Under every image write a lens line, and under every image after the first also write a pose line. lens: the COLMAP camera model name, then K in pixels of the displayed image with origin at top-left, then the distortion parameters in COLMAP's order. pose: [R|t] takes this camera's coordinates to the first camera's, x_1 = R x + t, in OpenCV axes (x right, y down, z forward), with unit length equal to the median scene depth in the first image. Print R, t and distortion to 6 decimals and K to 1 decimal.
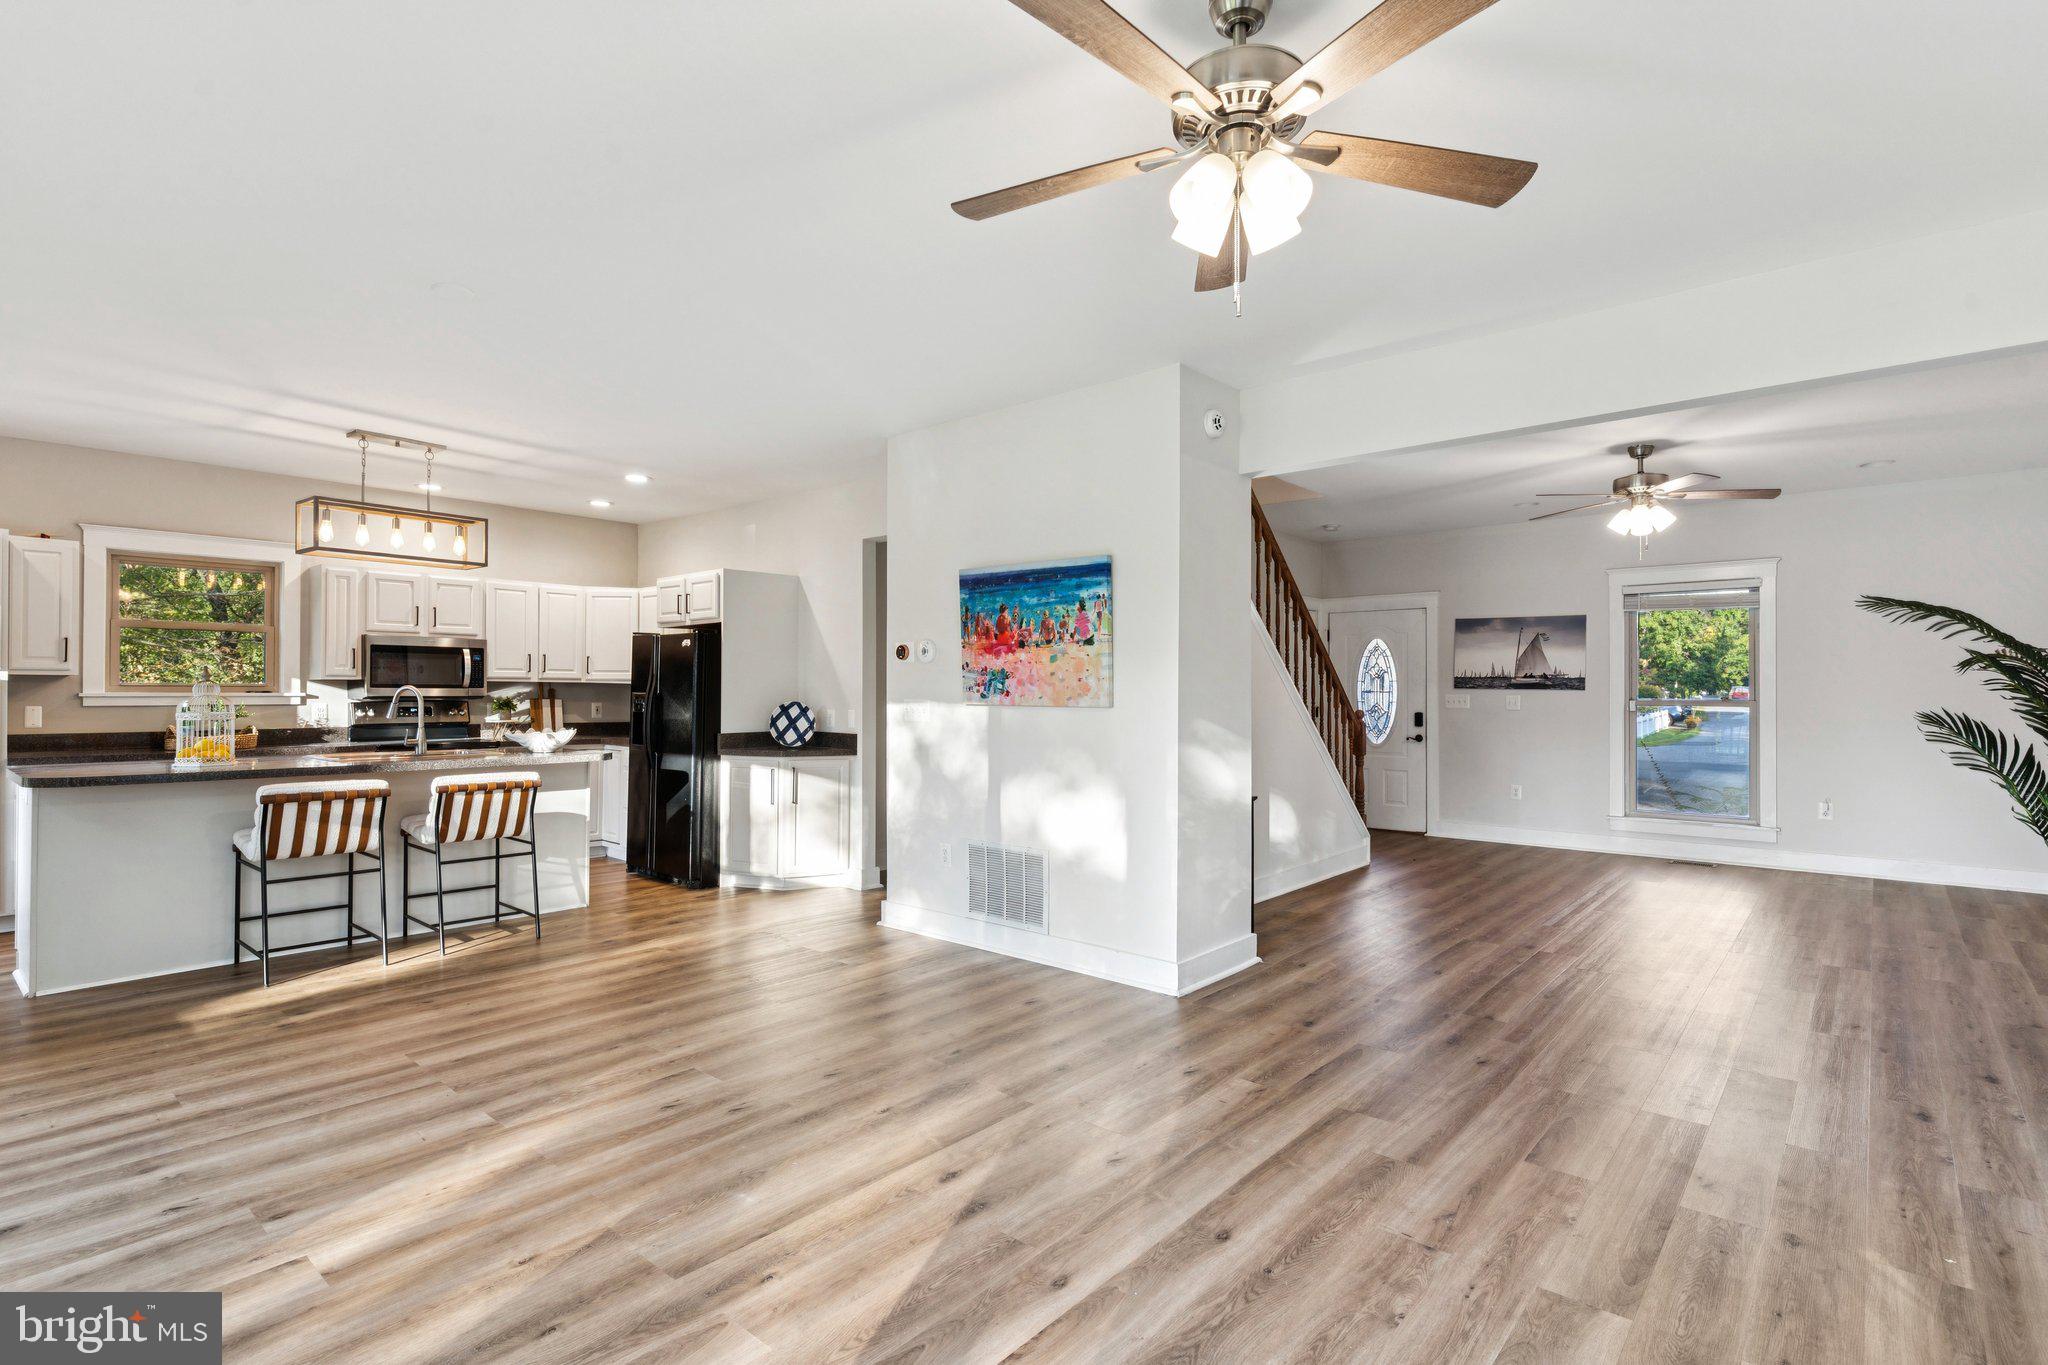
lens RADIAL K [[986.3, 0, 1018.2], [0, 986.3, 681.6], [0, 0, 1]] dist [0.001666, -0.000608]
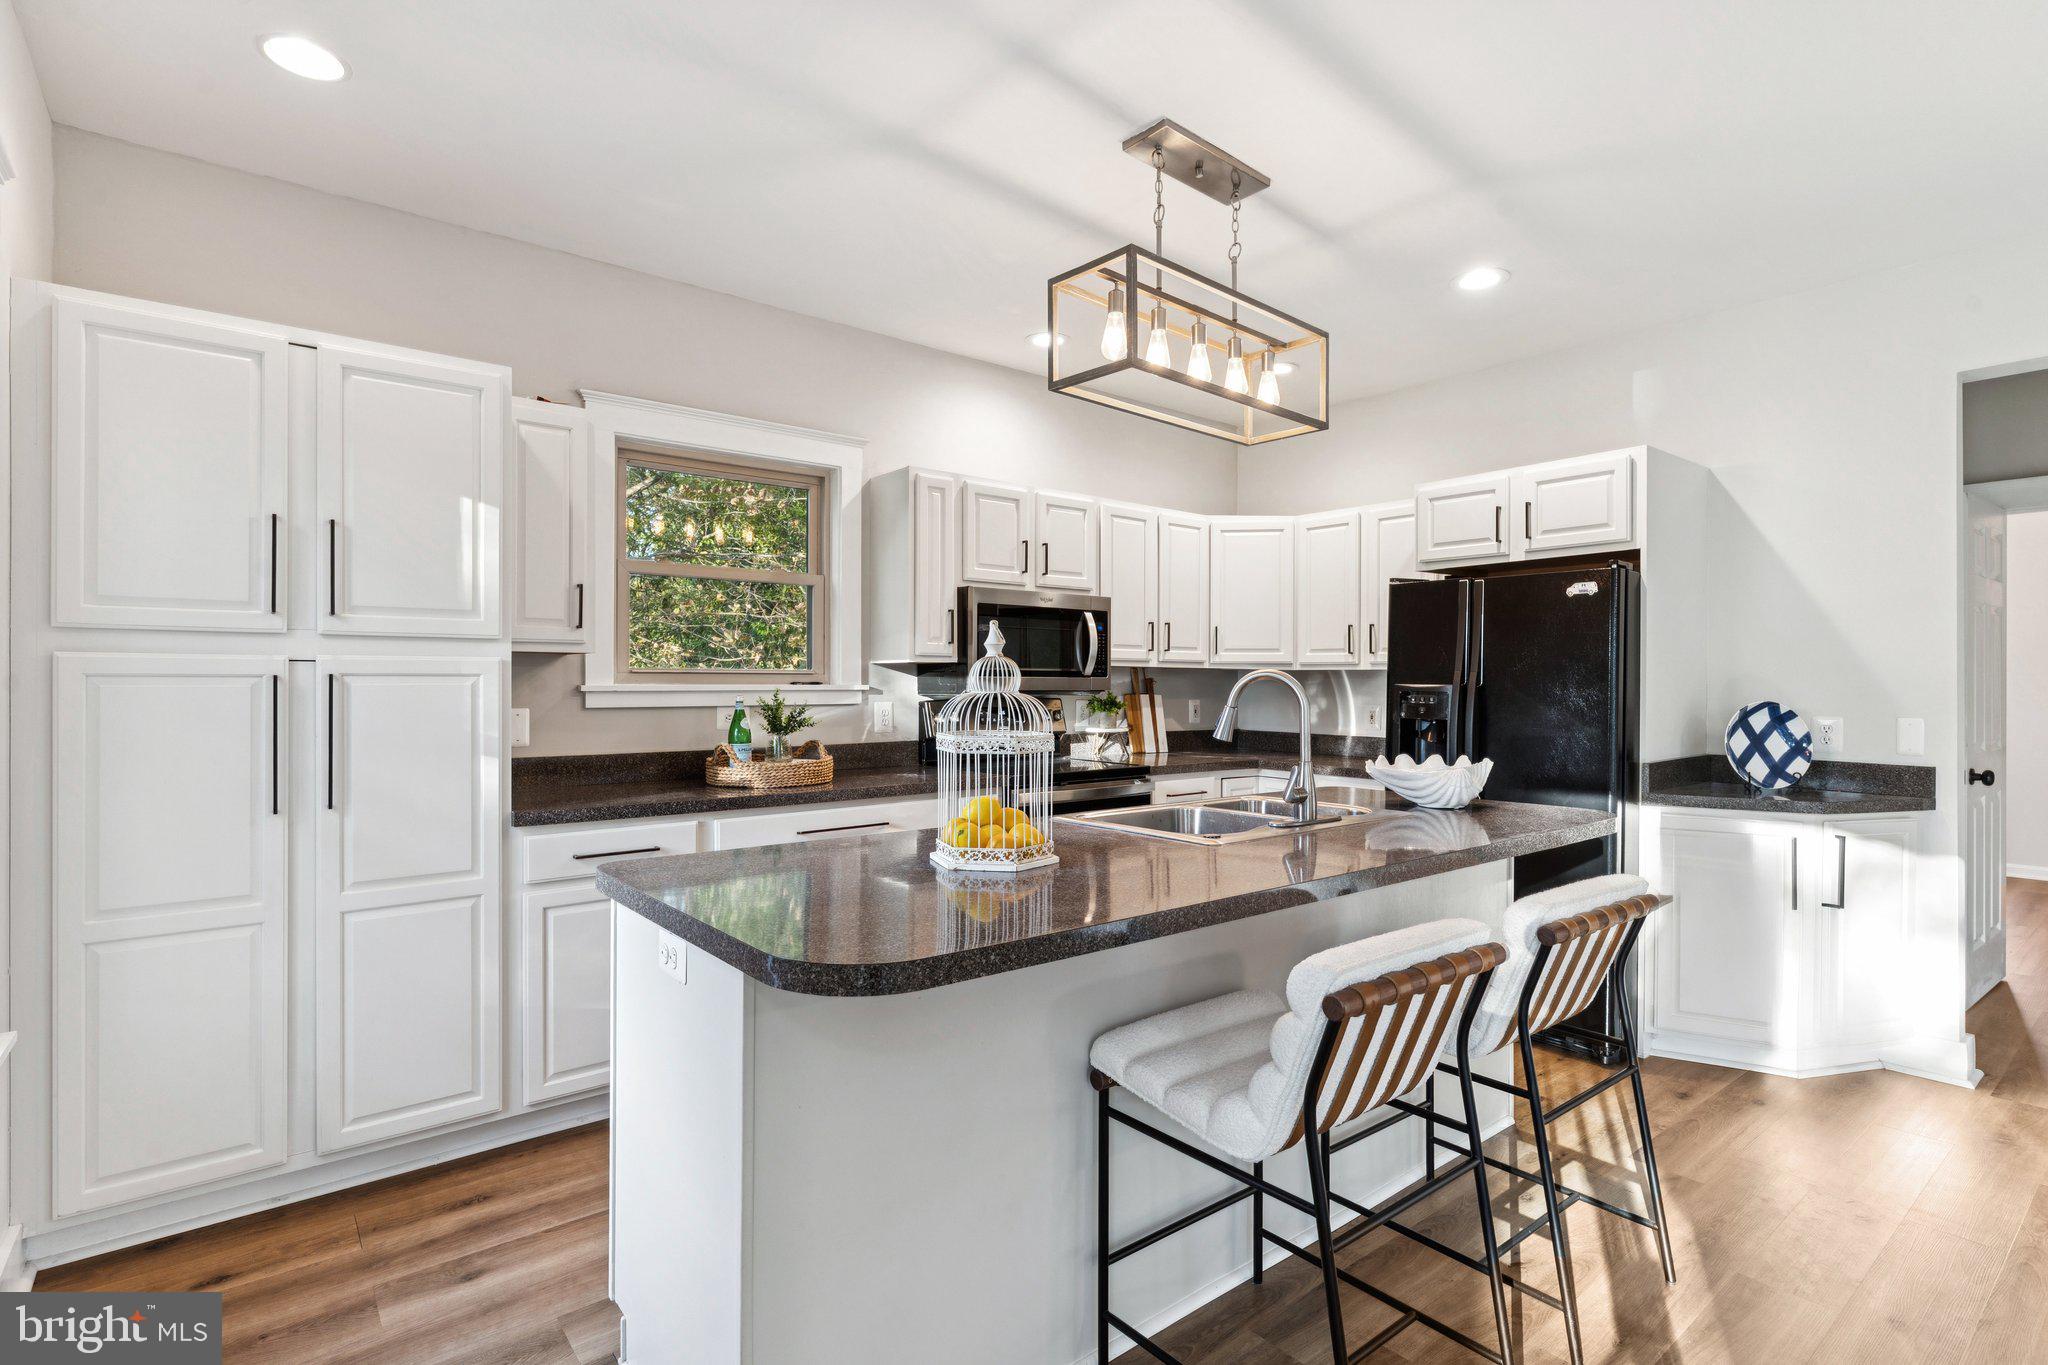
lens RADIAL K [[986.3, 0, 1013.8], [0, 986.3, 685.3], [0, 0, 1]] dist [0.001666, -0.000608]
pose [[0.984651, 0.000625, -0.174533, -0.528718], [0.001583, 0.999920, 0.012513, 0.004388], [0.174527, -0.012598, 0.984572, 0.419928]]
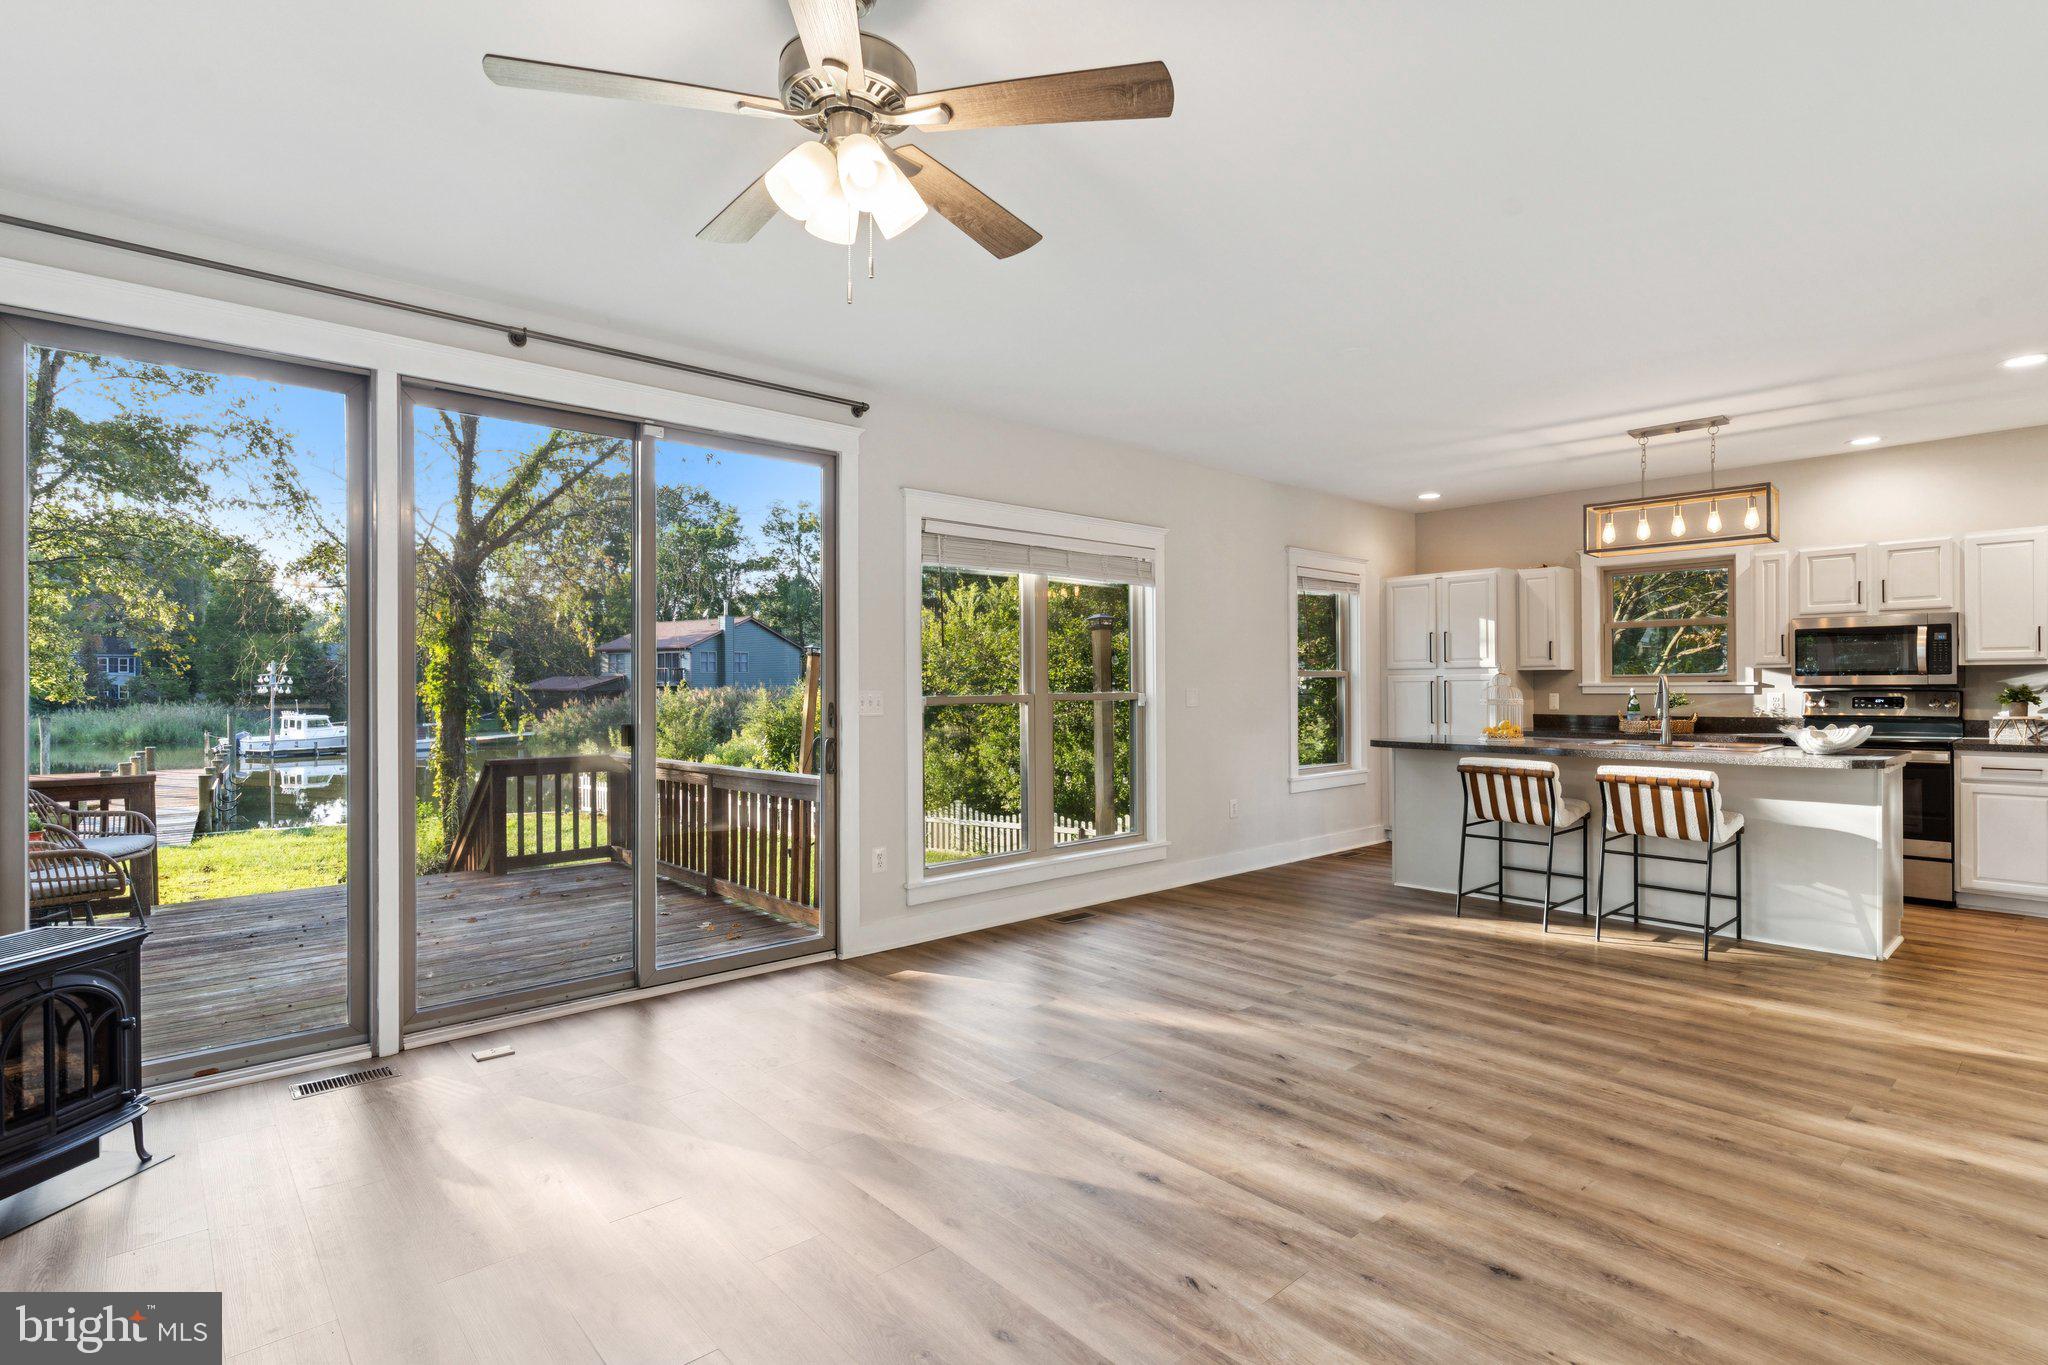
lens RADIAL K [[986.3, 0, 1021.1], [0, 986.3, 683.2], [0, 0, 1]] dist [0.001666, -0.000608]
pose [[-0.125033, -0.004020, -0.992144, 0.355145], [0.017671, 0.999824, -0.006279, 0.005843], [0.991995, -0.018317, -0.124940, 0.387721]]
